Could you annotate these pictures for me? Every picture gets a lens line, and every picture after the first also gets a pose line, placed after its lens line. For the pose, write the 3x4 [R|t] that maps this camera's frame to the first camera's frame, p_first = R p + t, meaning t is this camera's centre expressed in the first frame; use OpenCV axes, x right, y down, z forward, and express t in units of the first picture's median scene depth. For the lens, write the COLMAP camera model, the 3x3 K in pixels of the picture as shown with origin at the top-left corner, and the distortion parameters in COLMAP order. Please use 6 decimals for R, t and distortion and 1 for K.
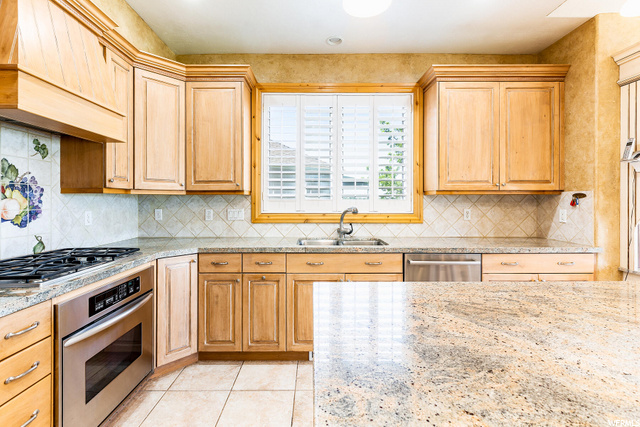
lens RADIAL K [[291.8, 0, 320.2], [0, 291.8, 199.2], [0, 0, 1]] dist [0.000373, 0.000212]
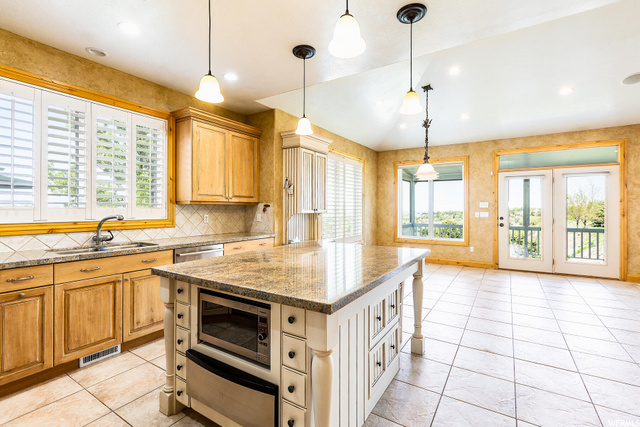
lens RADIAL K [[290.5, 0, 321.9], [0, 290.5, 209.6], [0, 0, 1]] dist [-0.000882, 0.000130]
pose [[0.537779, -0.002437, 0.843082, -0.399510], [-0.003045, 0.999984, 0.004833, 0.001177], [-0.843080, -0.005166, 0.537763, -0.220596]]
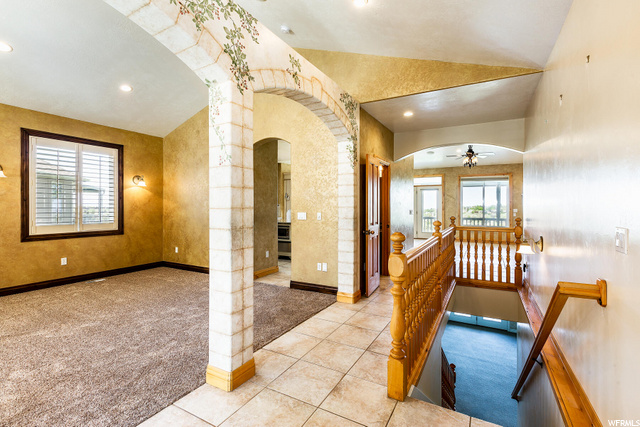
lens RADIAL K [[294.2, 0, 326.5], [0, 294.2, 207.2], [0, 0, 1]] dist [0.000982, 0.000290]
pose [[0.484809, -0.002606, 0.874616, -2.214157], [-0.000049, 0.999995, 0.003006, -0.001017], [-0.874620, -0.001500, 0.484807, -1.481788]]
